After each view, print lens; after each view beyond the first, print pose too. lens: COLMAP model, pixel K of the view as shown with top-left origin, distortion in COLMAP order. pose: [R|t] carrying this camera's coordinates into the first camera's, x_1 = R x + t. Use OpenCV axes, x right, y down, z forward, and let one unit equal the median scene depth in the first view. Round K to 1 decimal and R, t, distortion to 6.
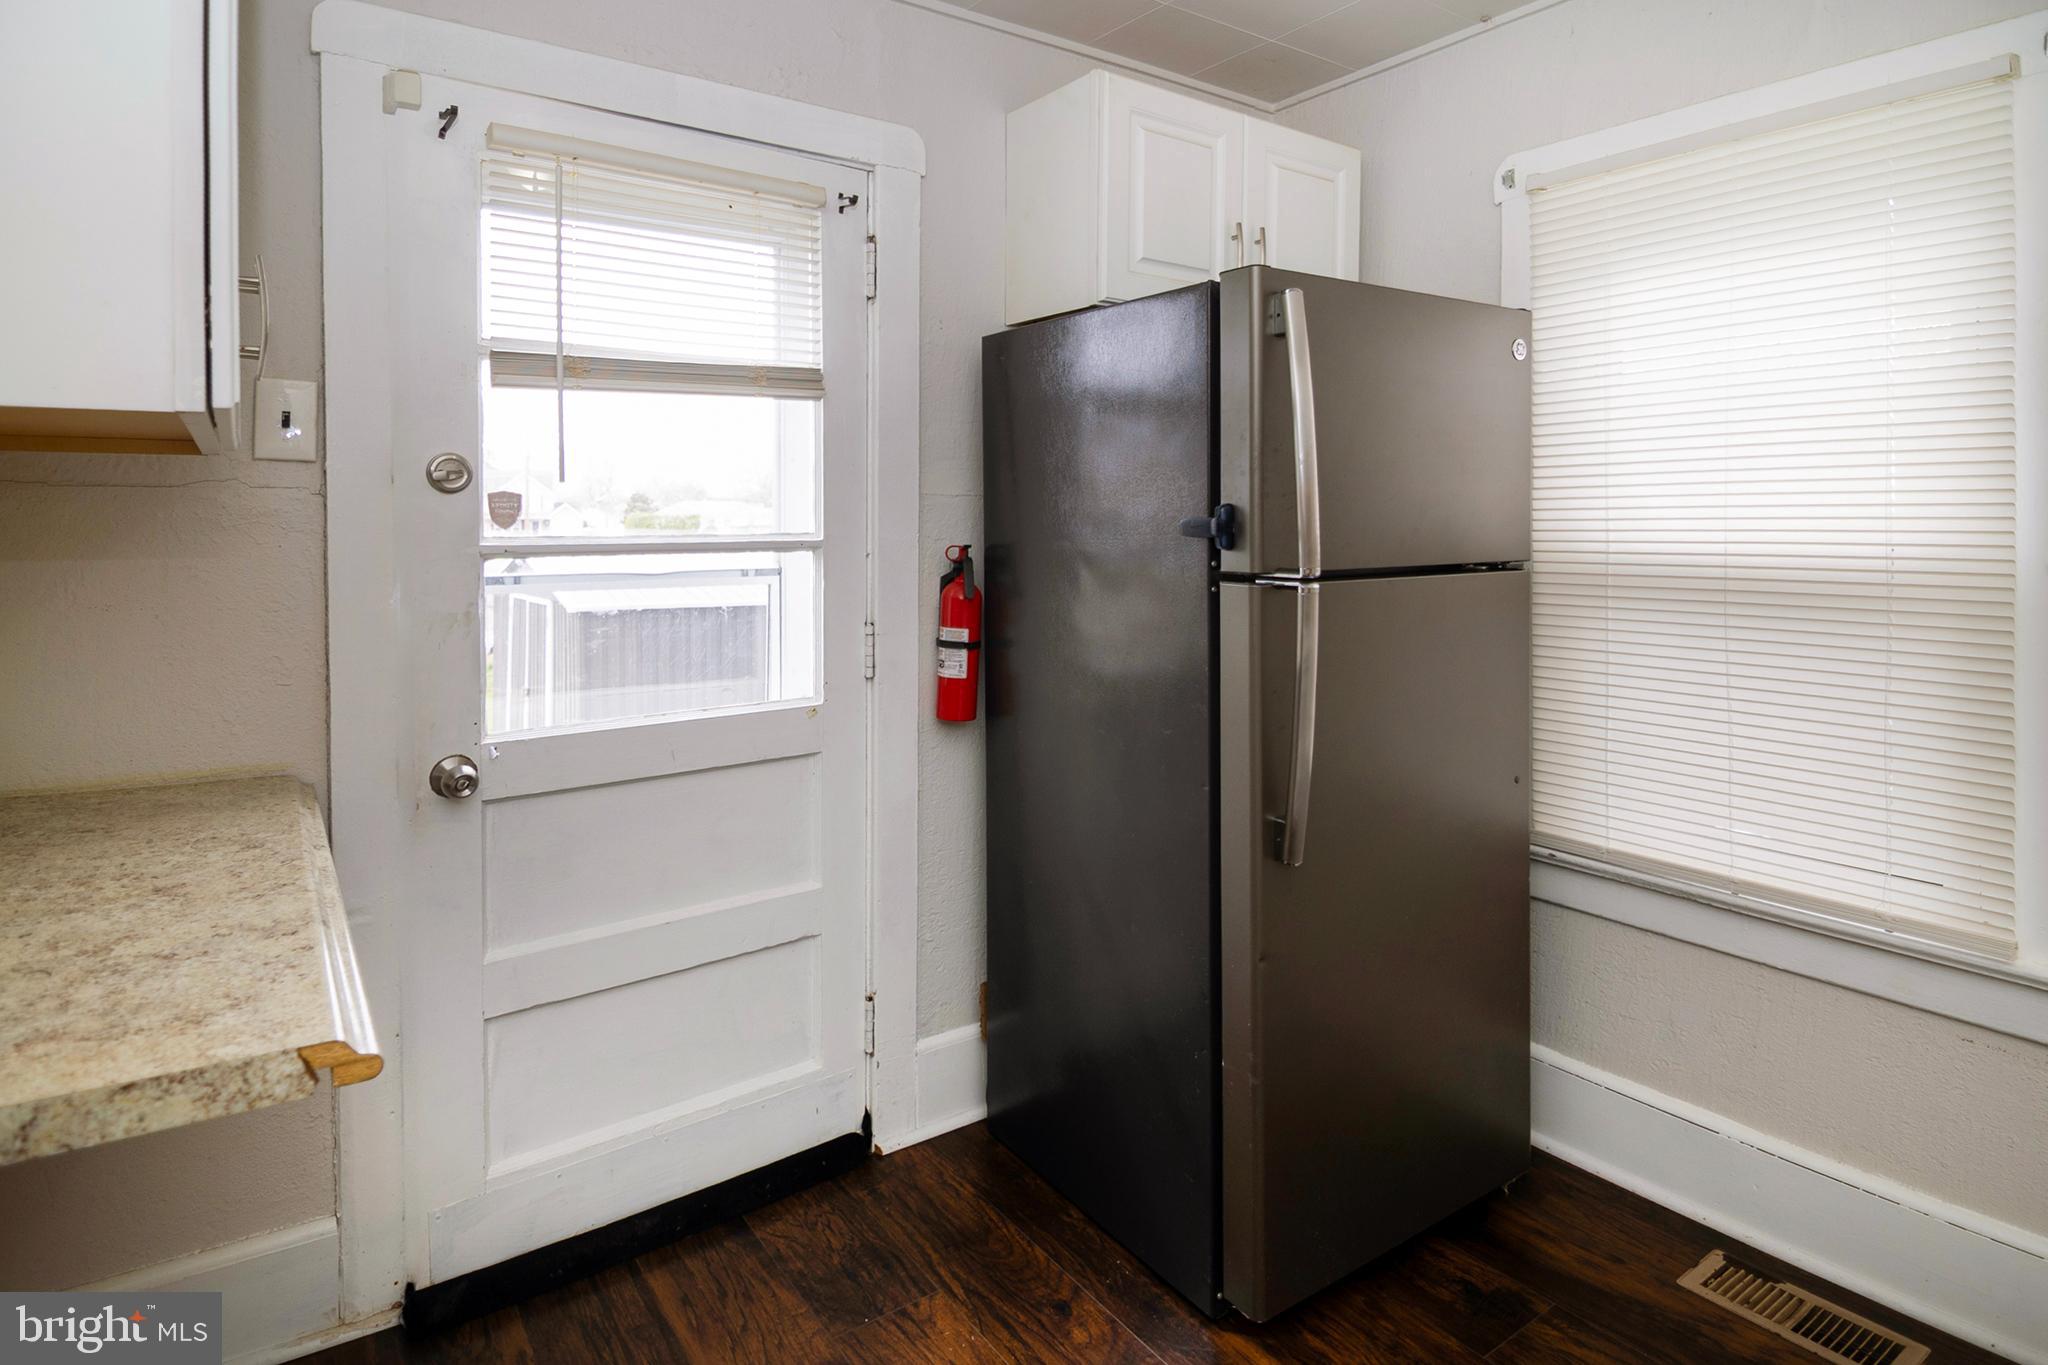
lens RADIAL K [[1072.3, 0, 1017.9], [0, 1072.3, 539.4], [0, 0, 1]] dist [-0.001205, -0.007506]
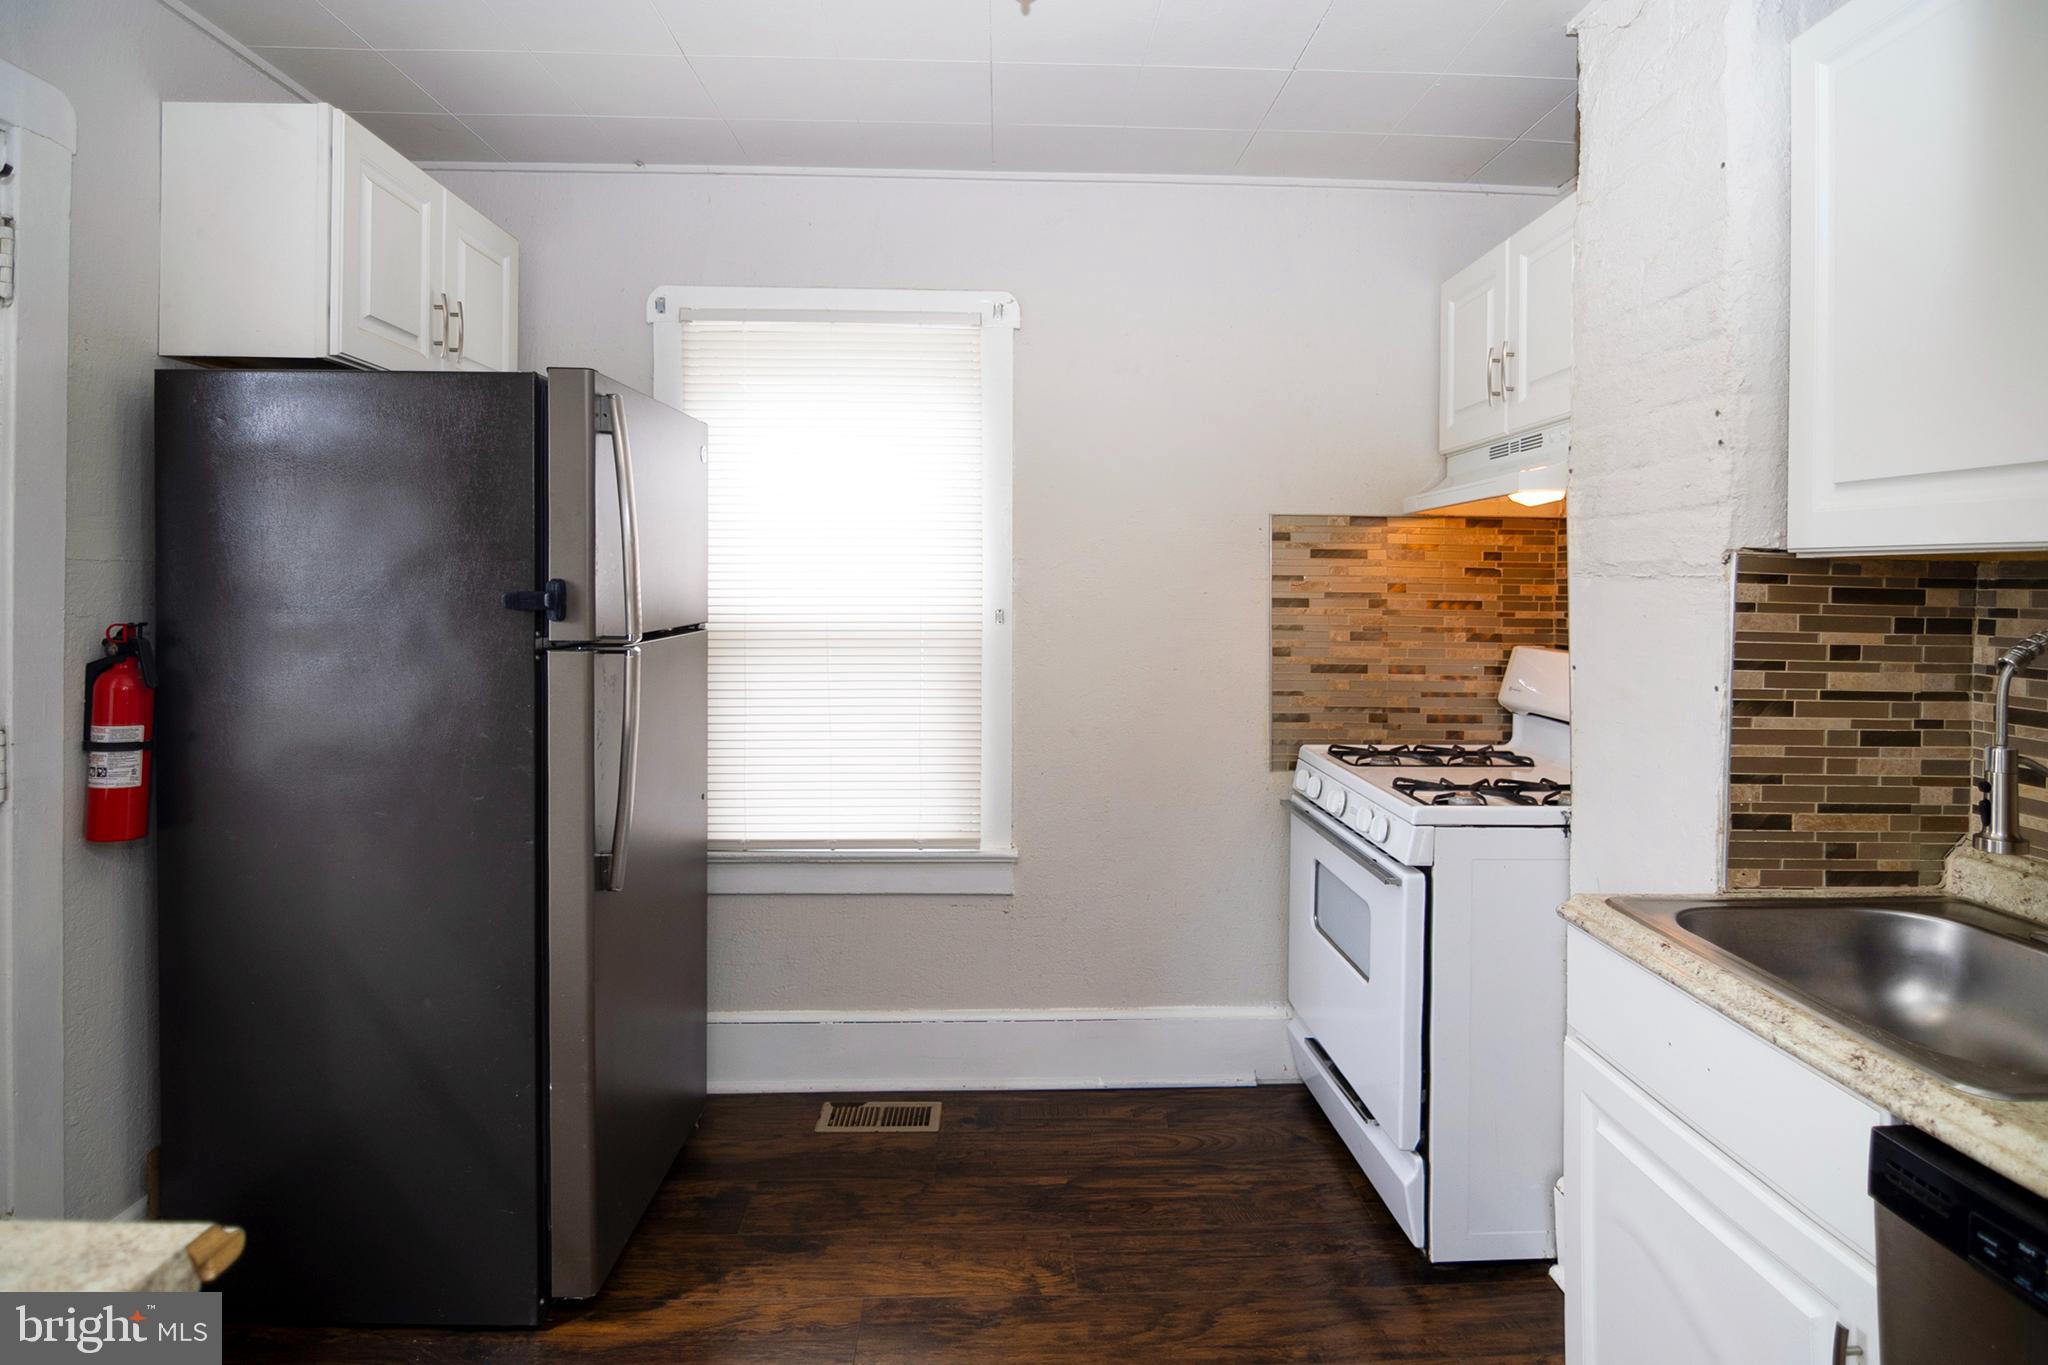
lens RADIAL K [[1077.9, 0, 1020.7], [0, 1077.9, 609.5], [0, 0, 1]] dist [-0.032108, -0.000679]
pose [[0.553611, -0.021399, 0.832500, -0.359034], [0.008099, 0.999761, 0.020312, -0.016461], [-0.832736, -0.004503, 0.553652, -0.003233]]
